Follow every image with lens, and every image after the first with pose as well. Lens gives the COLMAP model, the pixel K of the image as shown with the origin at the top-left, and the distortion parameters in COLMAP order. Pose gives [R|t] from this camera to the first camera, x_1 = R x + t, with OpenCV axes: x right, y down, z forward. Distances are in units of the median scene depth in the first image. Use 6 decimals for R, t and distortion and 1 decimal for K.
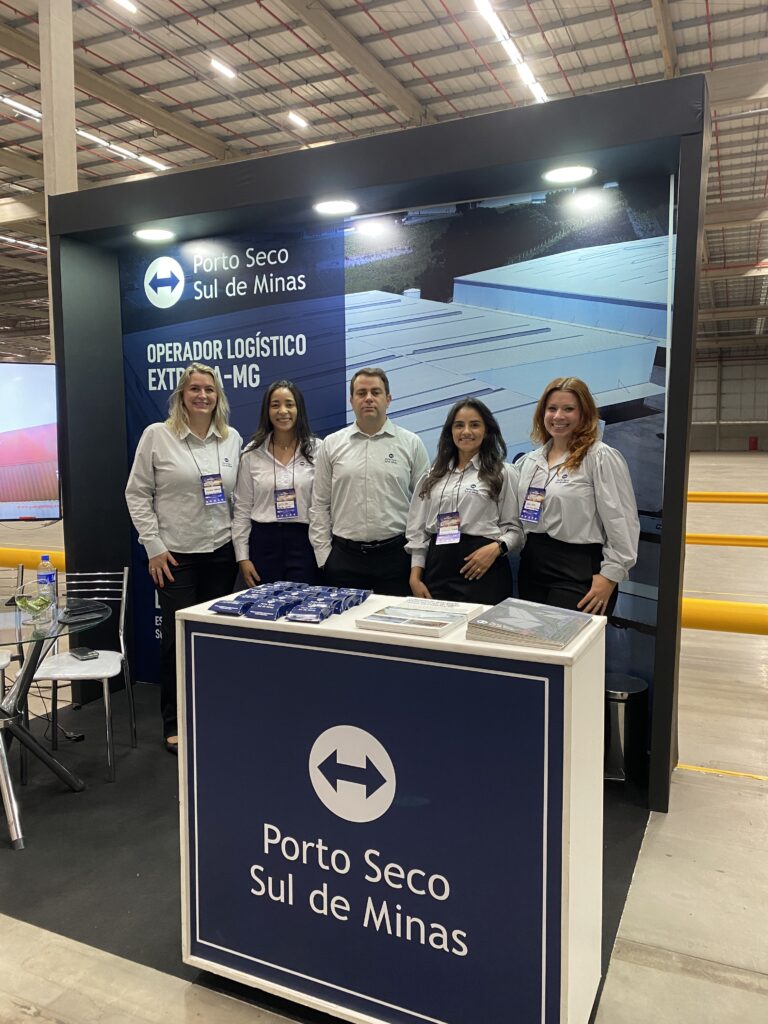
lens RADIAL K [[780.8, 0, 376.0], [0, 780.8, 513.3], [0, 0, 1]] dist [0.074459, -0.095450]
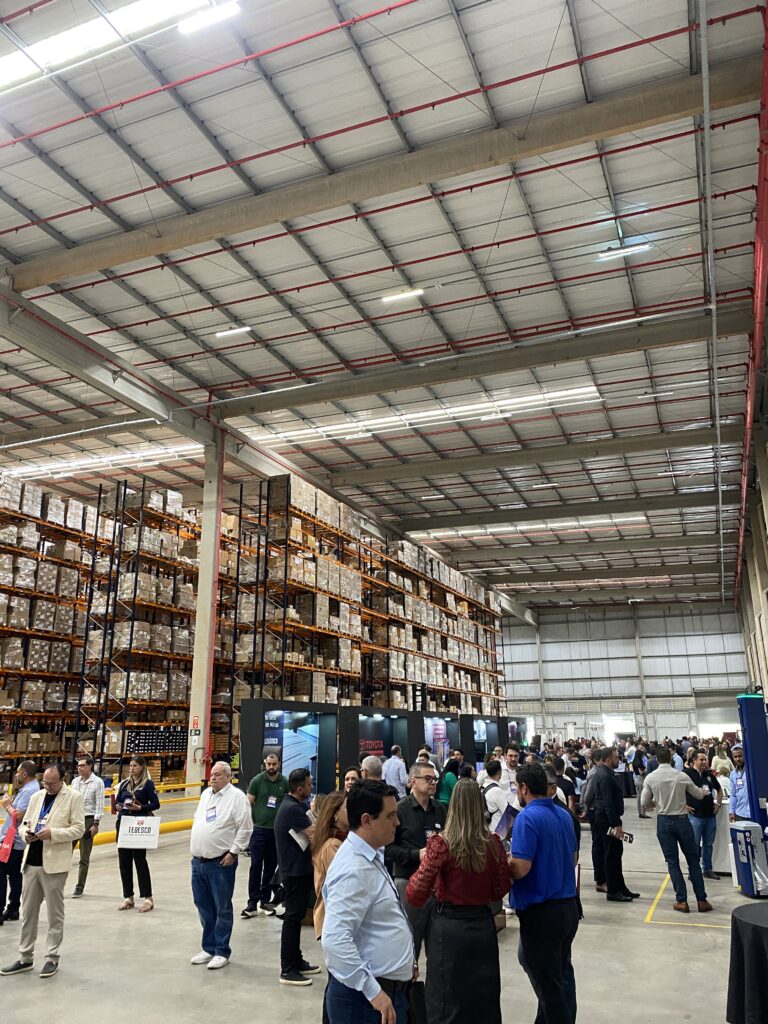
lens RADIAL K [[780.8, 0, 387.5], [0, 780.8, 500.5], [0, 0, 1]] dist [0.074459, -0.095450]
pose [[-0.037749, 0.294277, 0.954974, -4.074858], [0.097438, 0.952186, -0.289566, -0.161040], [-0.994525, 0.082120, -0.064617, 0.580237]]
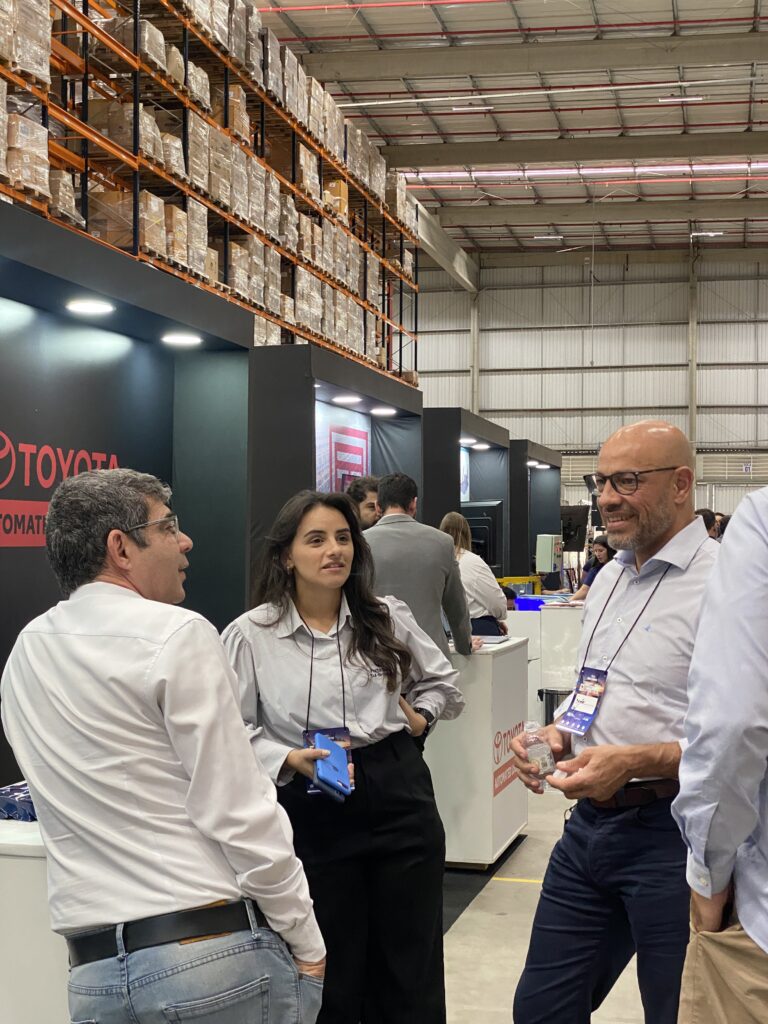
lens RADIAL K [[1521.1, 0, 345.8], [0, 1521.1, 473.1], [0, 0, 1]] dist [0.163998, 0.000000]
pose [[-0.181534, 0.048059, 0.982210, -0.685879], [0.081566, 0.996099, -0.033664, -0.056231], [-0.979996, 0.074004, -0.184746, 0.484349]]
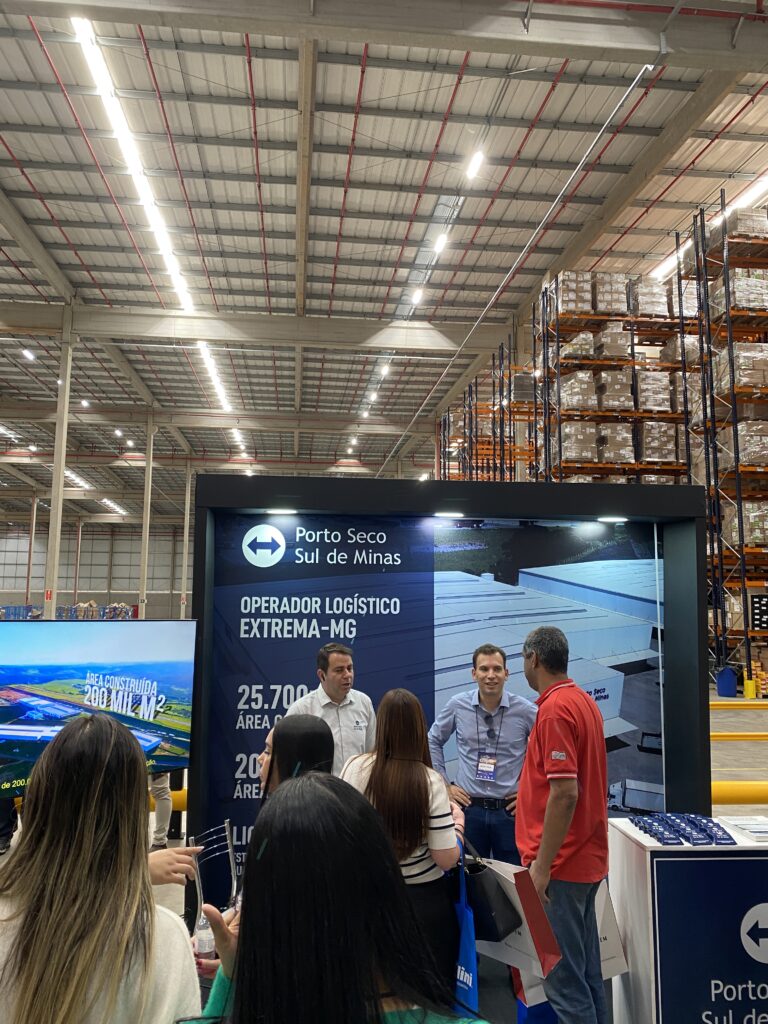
lens RADIAL K [[780.8, 0, 387.8], [0, 780.8, 503.7], [0, 0, 1]] dist [0.074459, -0.095450]
pose [[0.861665, 0.081511, 0.500889, -0.727076], [0.031023, 0.976710, -0.212311, -0.104557], [-0.506528, 0.198480, 0.839068, -0.089507]]
